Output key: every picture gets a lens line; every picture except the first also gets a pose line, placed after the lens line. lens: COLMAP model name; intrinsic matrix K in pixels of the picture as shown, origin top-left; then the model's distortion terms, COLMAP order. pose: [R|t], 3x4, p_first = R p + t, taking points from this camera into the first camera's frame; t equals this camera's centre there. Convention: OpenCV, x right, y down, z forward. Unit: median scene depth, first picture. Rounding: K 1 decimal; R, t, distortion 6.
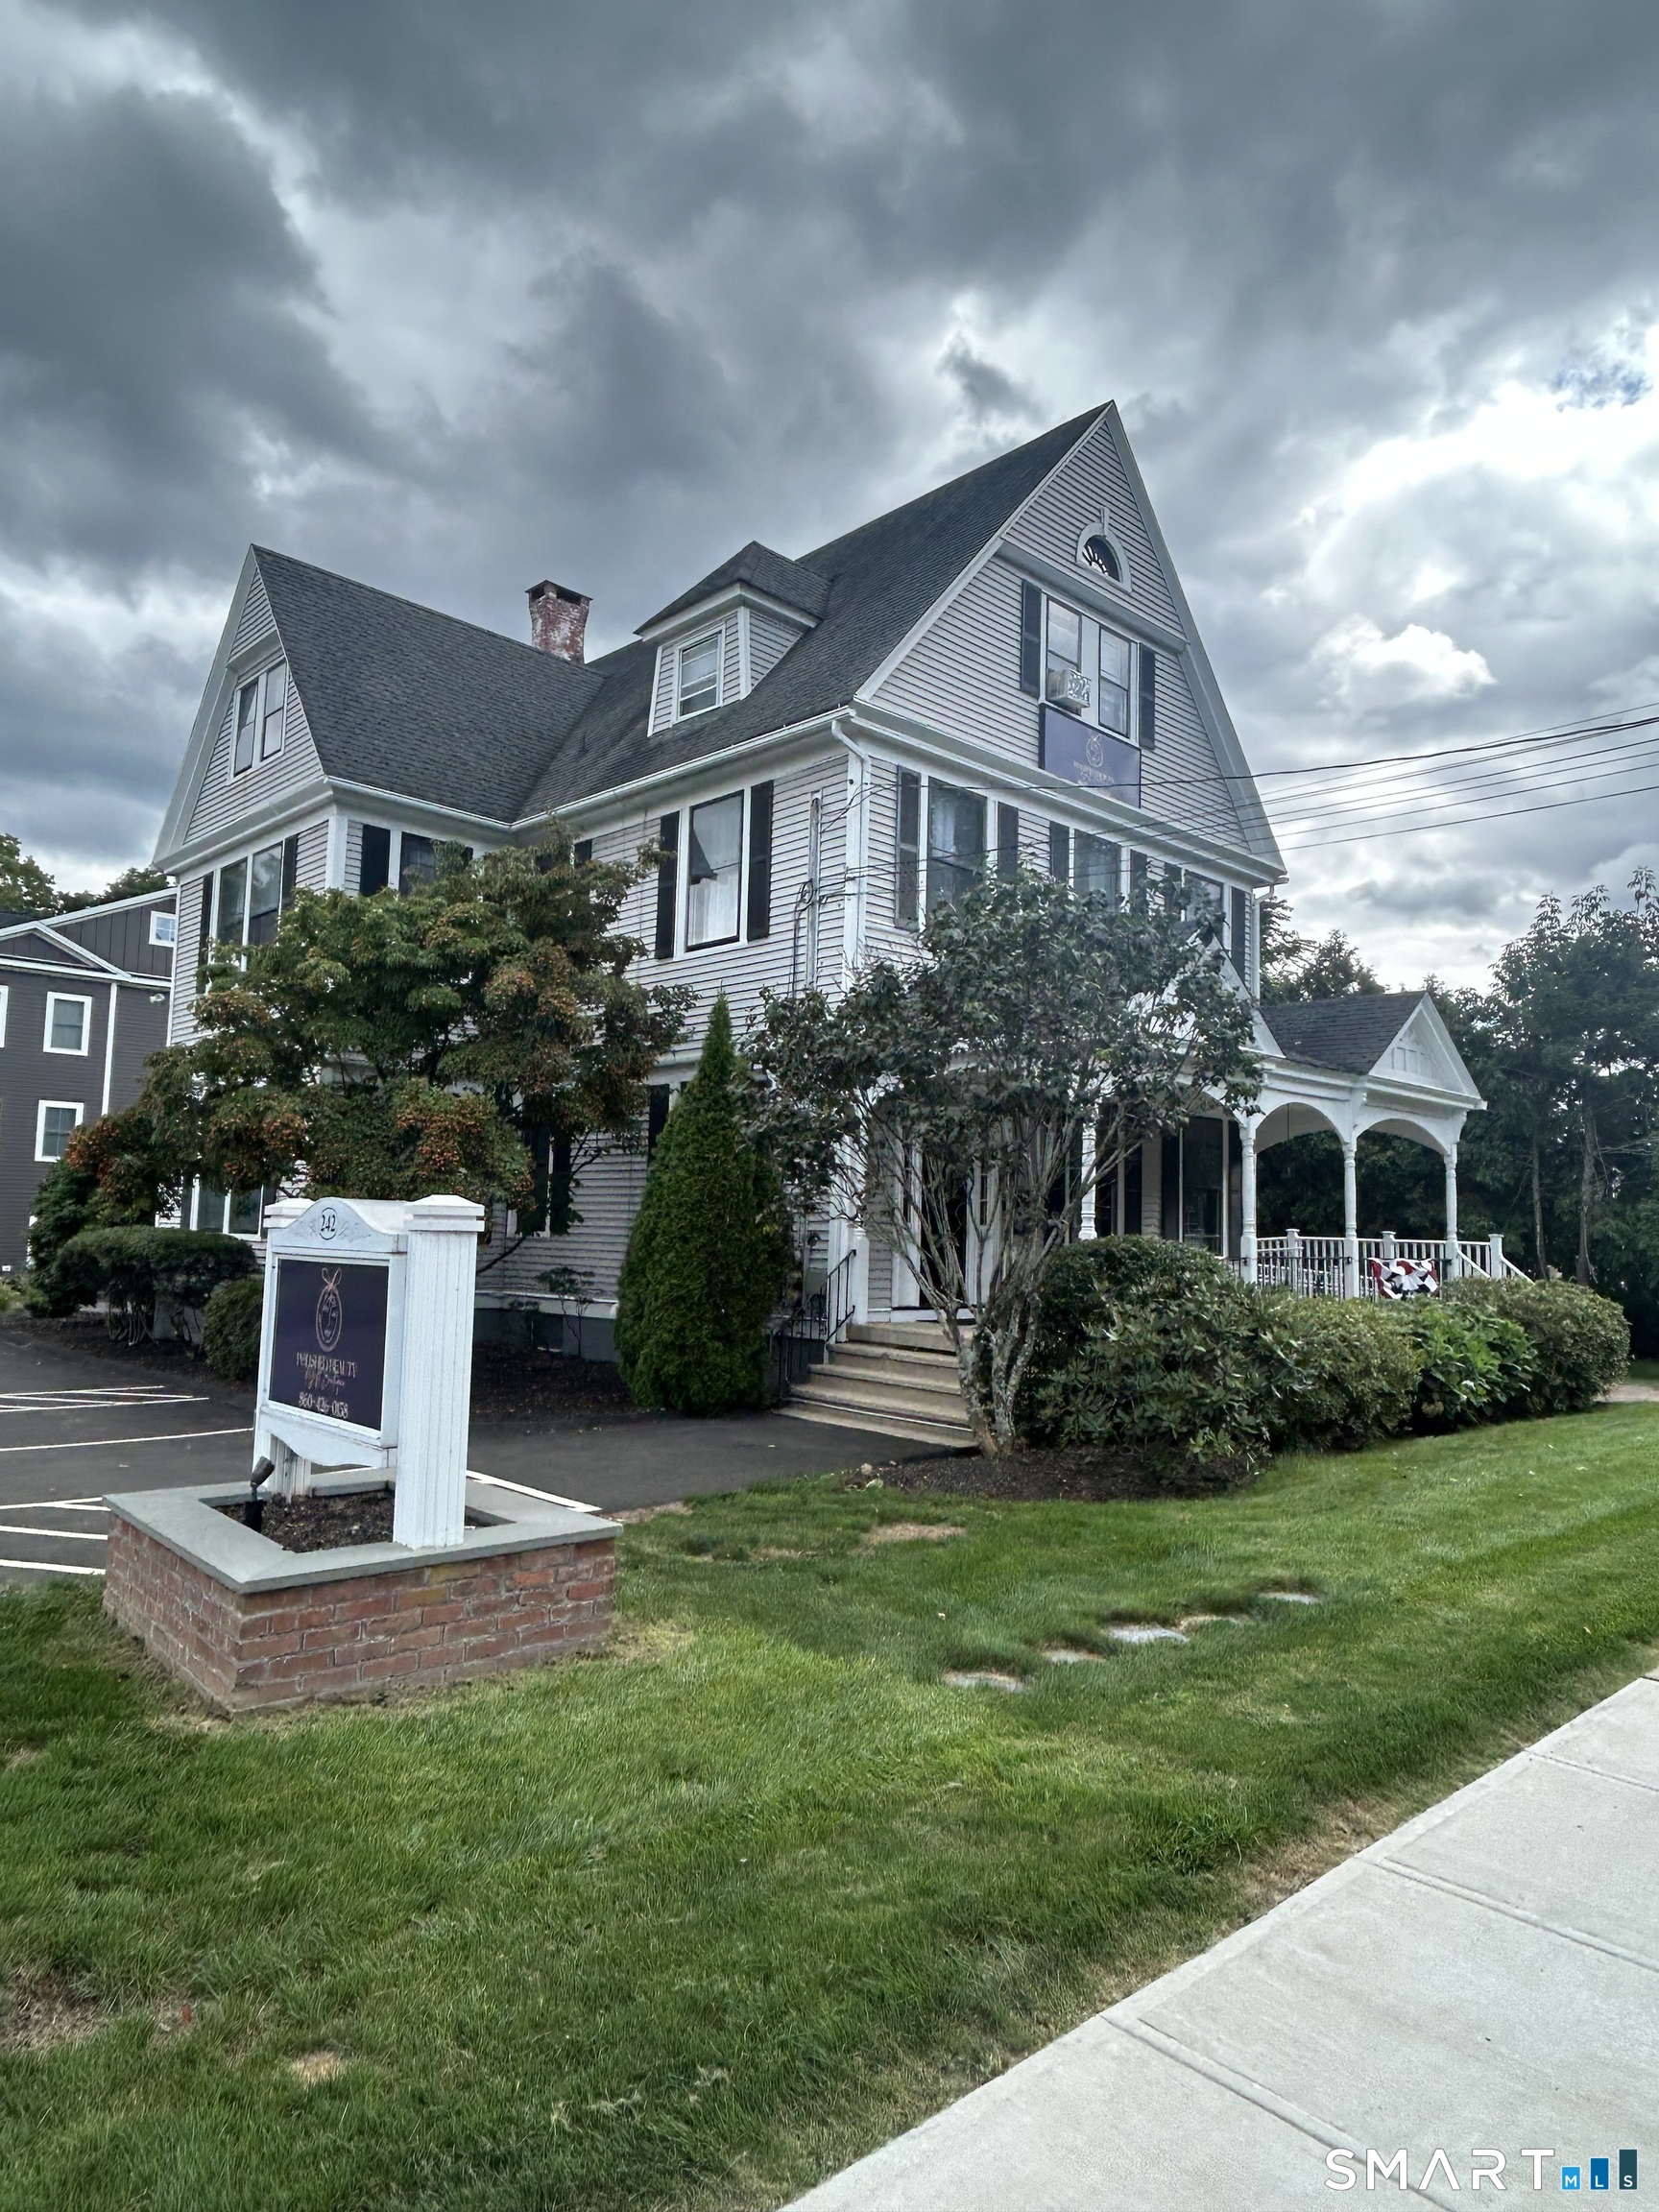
lens RADIAL K [[1381.2, 0, 830.6], [0, 1381.2, 1107.5], [0, 0, 1]] dist [-0.001818, -0.000035]
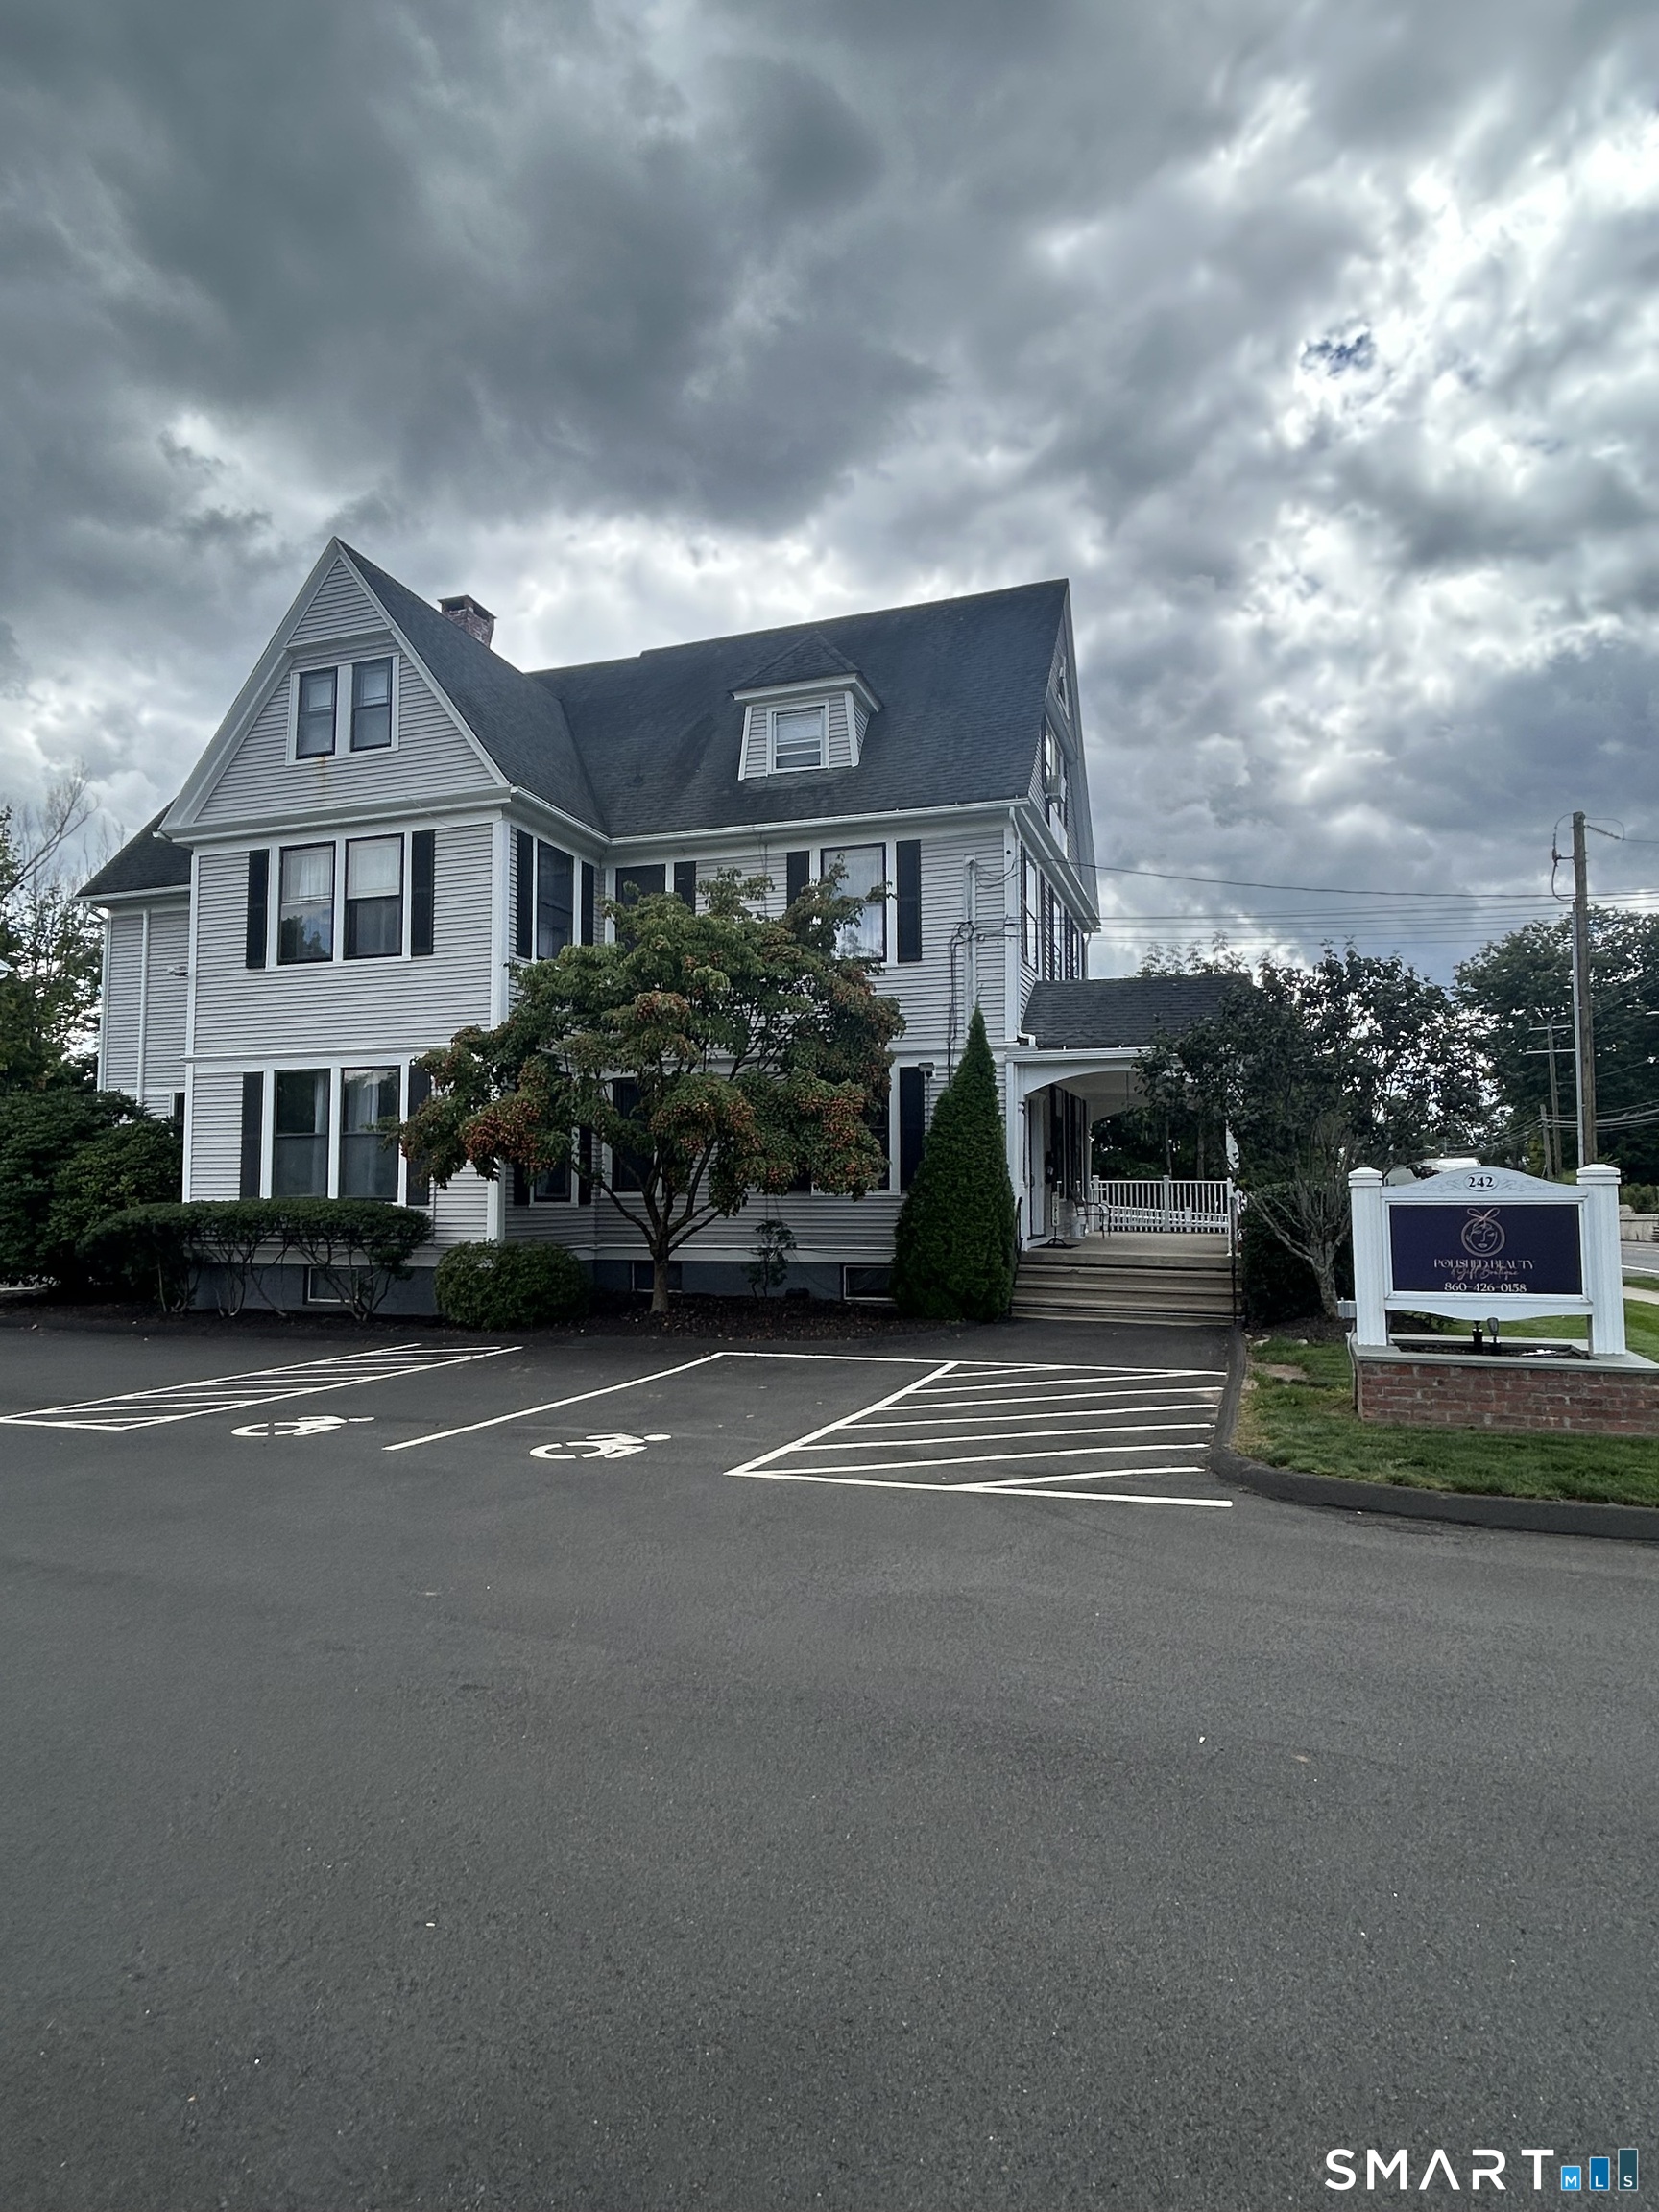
lens RADIAL K [[1219.3, 0, 826.8], [0, 1219.3, 1107.0], [0, 0, 1]] dist [0.003438, 0.000077]
pose [[0.891624, 0.002343, 0.452770, -0.584846], [-0.014926, 0.999595, 0.024221, -0.010884], [-0.452530, -0.028354, 0.891299, 0.008884]]
